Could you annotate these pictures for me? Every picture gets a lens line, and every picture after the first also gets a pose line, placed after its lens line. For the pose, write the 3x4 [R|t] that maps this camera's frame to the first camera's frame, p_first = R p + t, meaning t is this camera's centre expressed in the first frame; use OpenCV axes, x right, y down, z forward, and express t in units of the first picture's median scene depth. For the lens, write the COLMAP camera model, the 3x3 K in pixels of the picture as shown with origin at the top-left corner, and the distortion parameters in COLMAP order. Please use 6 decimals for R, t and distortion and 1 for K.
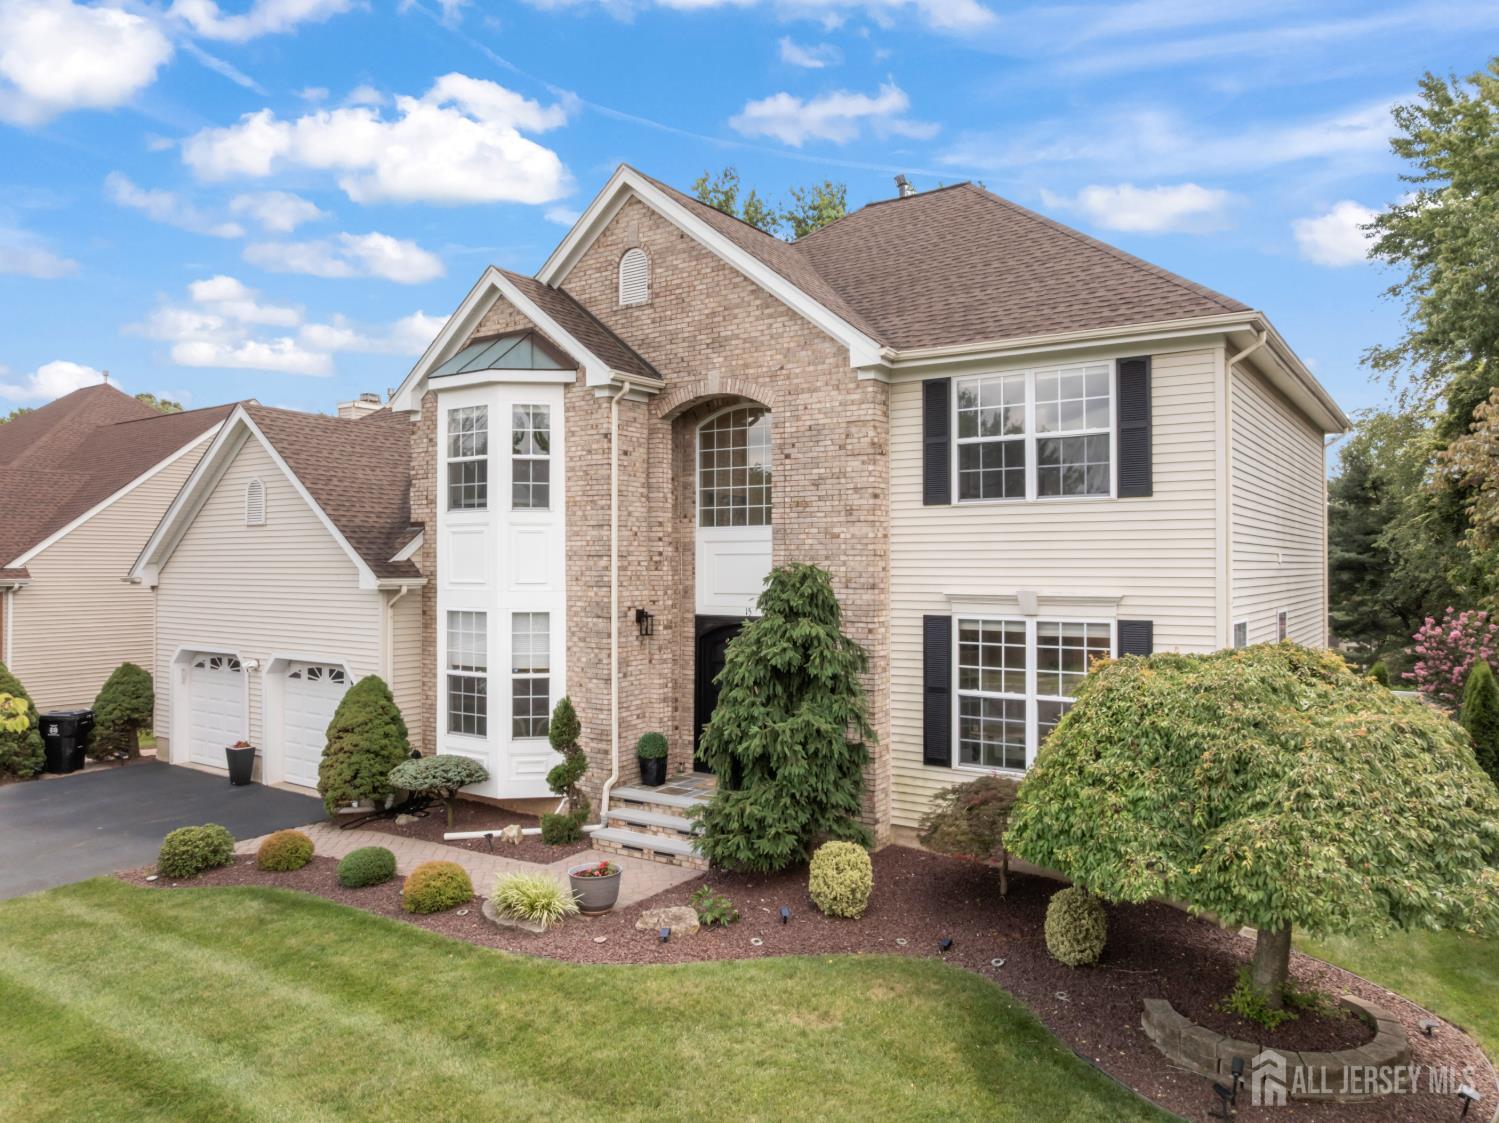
lens RADIAL K [[1068.1, 0, 749.5], [0, 1068.1, 561.5], [0, 0, 1]] dist [-0.034564, -0.000703]
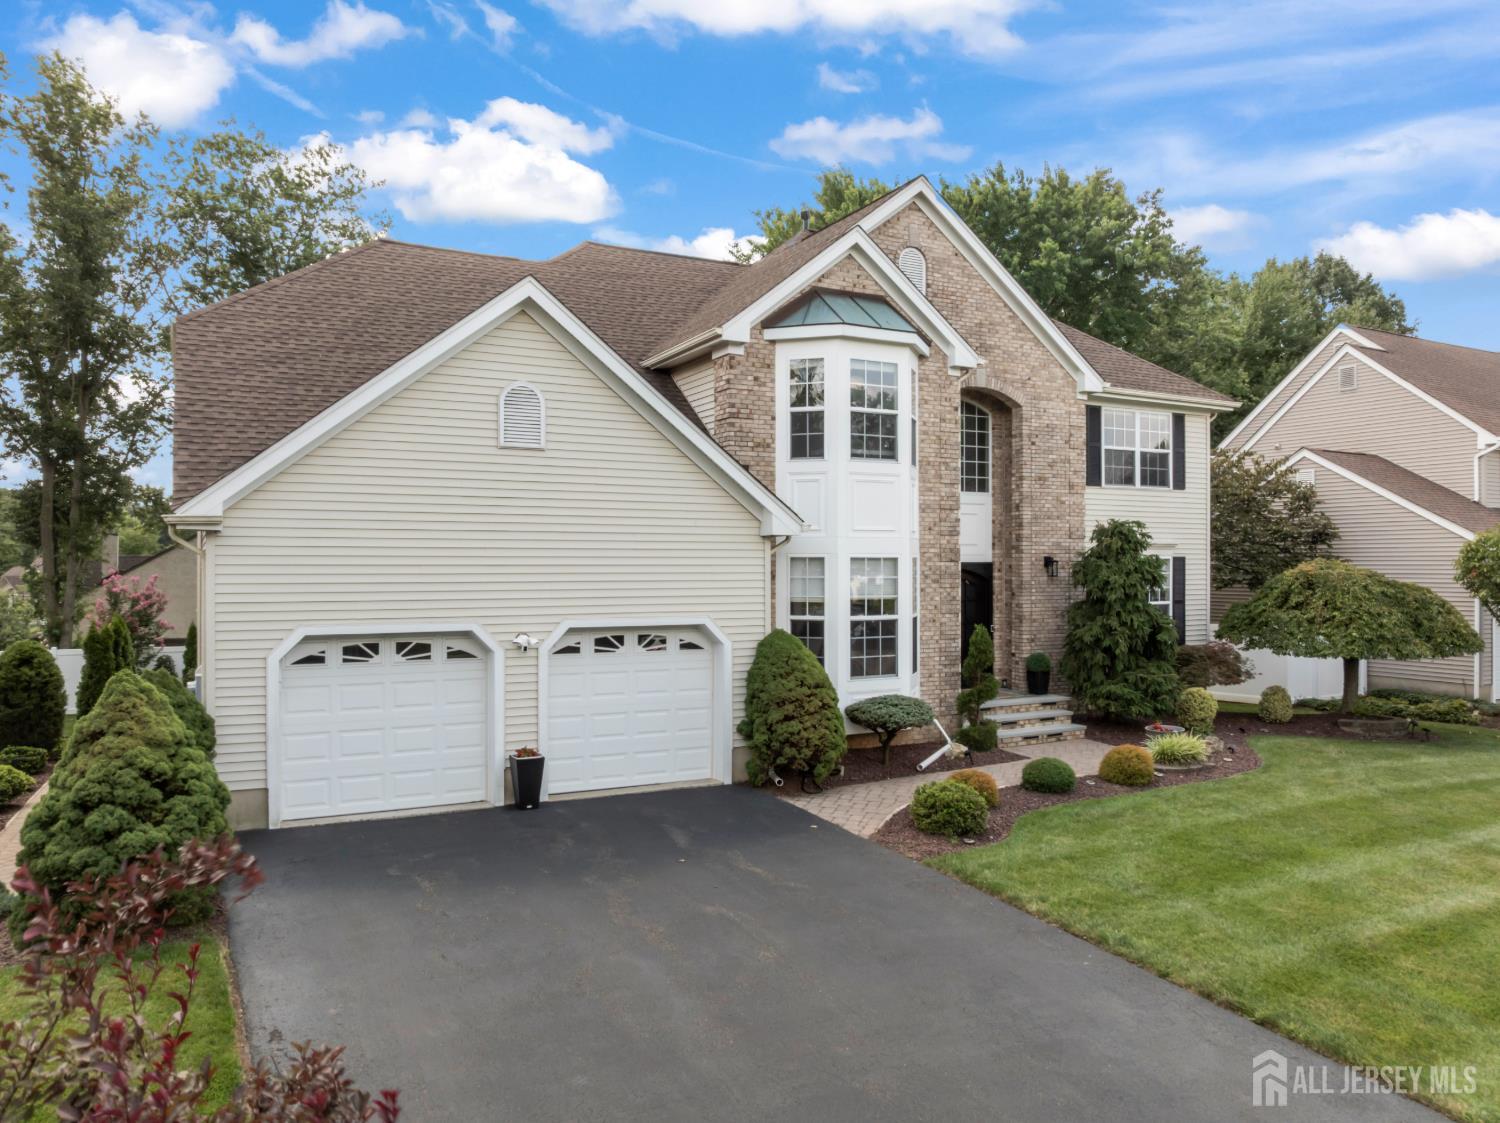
lens RADIAL K [[1068.8, 0, 750.0], [0, 1068.8, 561.5], [0, 0, 1]] dist [-0.034564, -0.000703]
pose [[0.460307, 0.000740, 0.887759, -1.315045], [-0.003562, 0.999993, 0.001013, 0.052782], [-0.887753, -0.003628, 0.460307, 0.664037]]
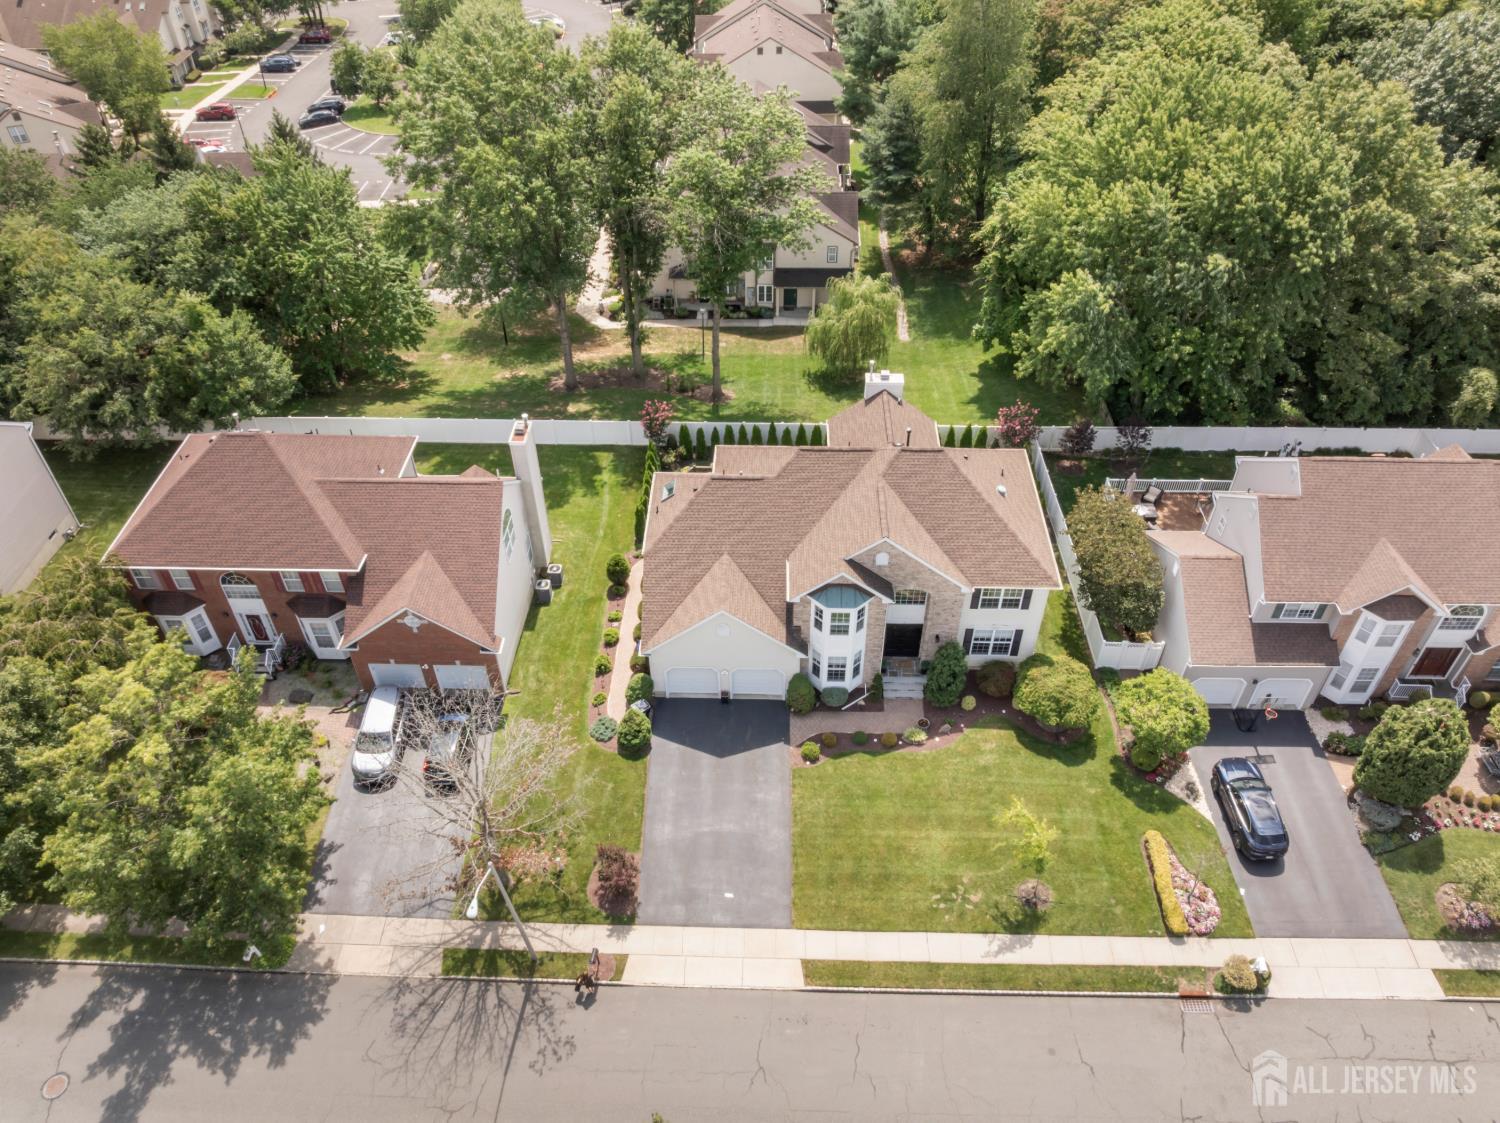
lens RADIAL K [[1087.0, 0, 750.0], [0, 1087.0, 561.5], [0, 0, 1]] dist [-0.037174, -0.003246]
pose [[0.839477, -0.376838, 0.391498, -1.791497], [0.004812, 0.725595, 0.688105, -2.612226], [-0.543373, -0.575764, 0.610935, -0.774287]]
